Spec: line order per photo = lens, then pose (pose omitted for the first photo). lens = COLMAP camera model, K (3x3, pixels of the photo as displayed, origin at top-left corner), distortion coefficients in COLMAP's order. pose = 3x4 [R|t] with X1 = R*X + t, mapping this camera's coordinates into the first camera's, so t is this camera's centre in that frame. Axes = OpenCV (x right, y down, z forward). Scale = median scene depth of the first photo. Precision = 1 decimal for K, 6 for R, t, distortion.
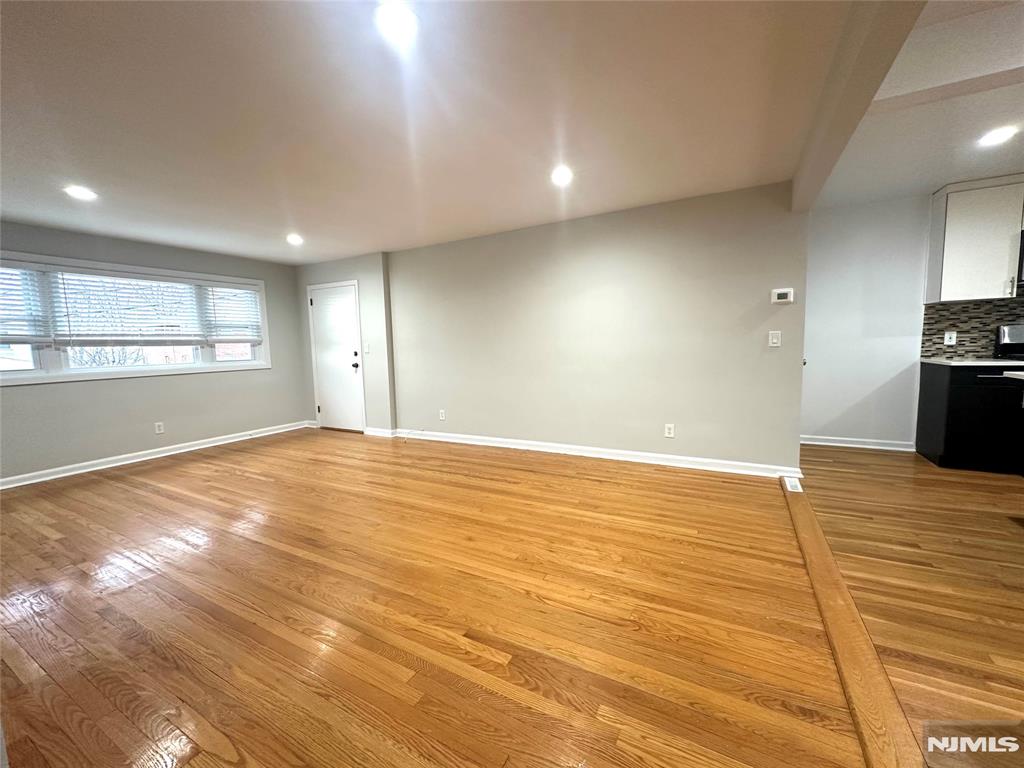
lens RADIAL K [[409.9, 0, 512.5], [0, 409.9, 386.0], [0, 0, 1]] dist [-0.003547, 0.001177]
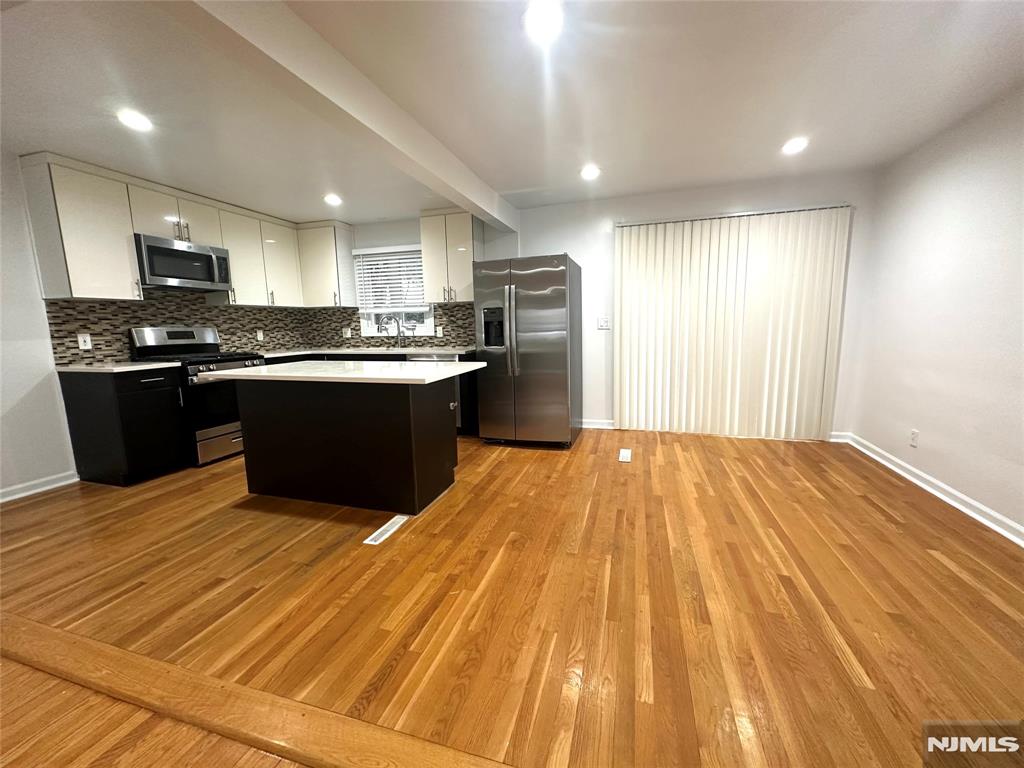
lens RADIAL K [[409.9, 0, 512.5], [0, 409.9, 384.5], [0, 0, 1]] dist [-0.003547, 0.001177]
pose [[-0.201538, -0.110146, 0.973268, 0.047415], [0.125703, 0.982531, 0.137225, -0.037714], [-0.971381, 0.149999, -0.184172, 0.340800]]
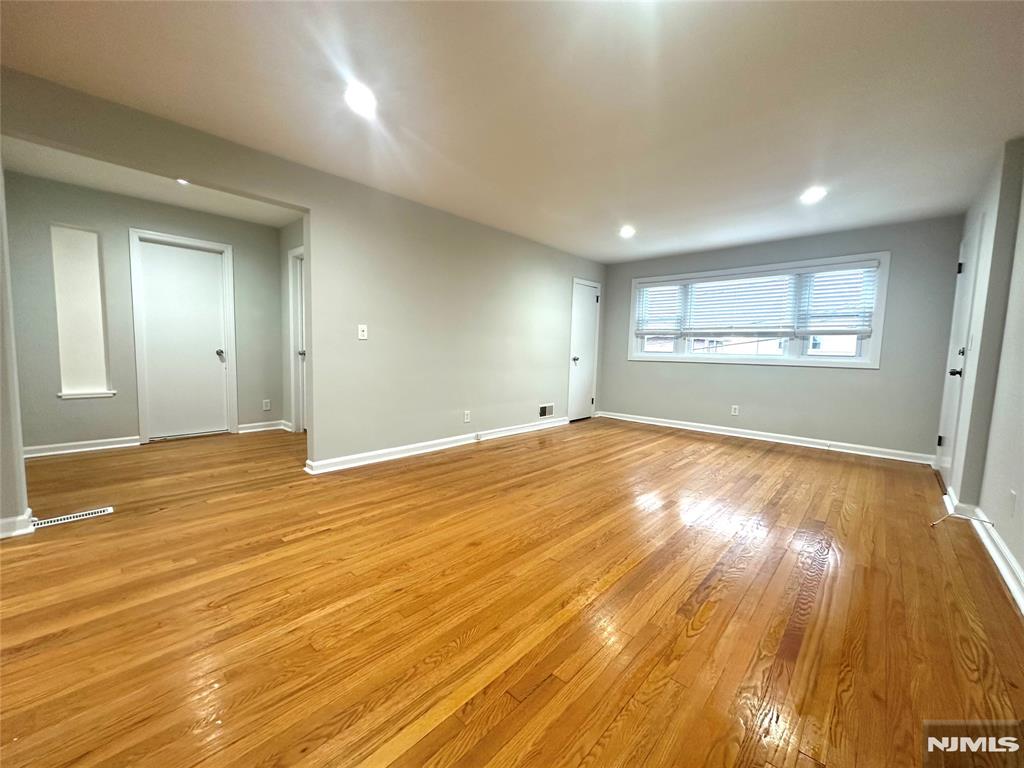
lens RADIAL K [[409.9, 0, 511.6], [0, 409.9, 386.6], [0, 0, 1]] dist [-0.003547, 0.001177]
pose [[-0.245453, 0.105471, -0.963654, 0.512266], [-0.116905, 0.983589, 0.137429, -0.063094], [0.962334, 0.146388, -0.229094, 0.932293]]
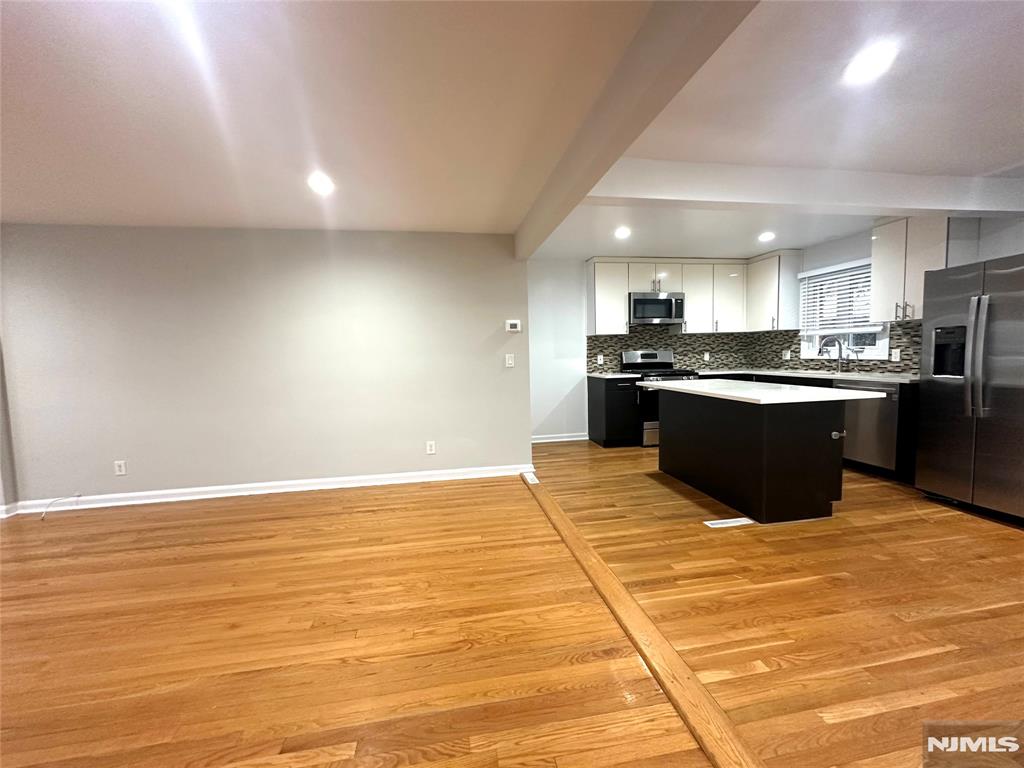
lens RADIAL K [[409.9, 0, 512.1], [0, 409.9, 385.4], [0, 0, 1]] dist [-0.003547, 0.001177]
pose [[0.784164, -0.039817, 0.619275, -0.113942], [0.067512, 0.997490, -0.021353, -0.015813], [-0.616870, 0.058553, 0.784884, 0.046098]]
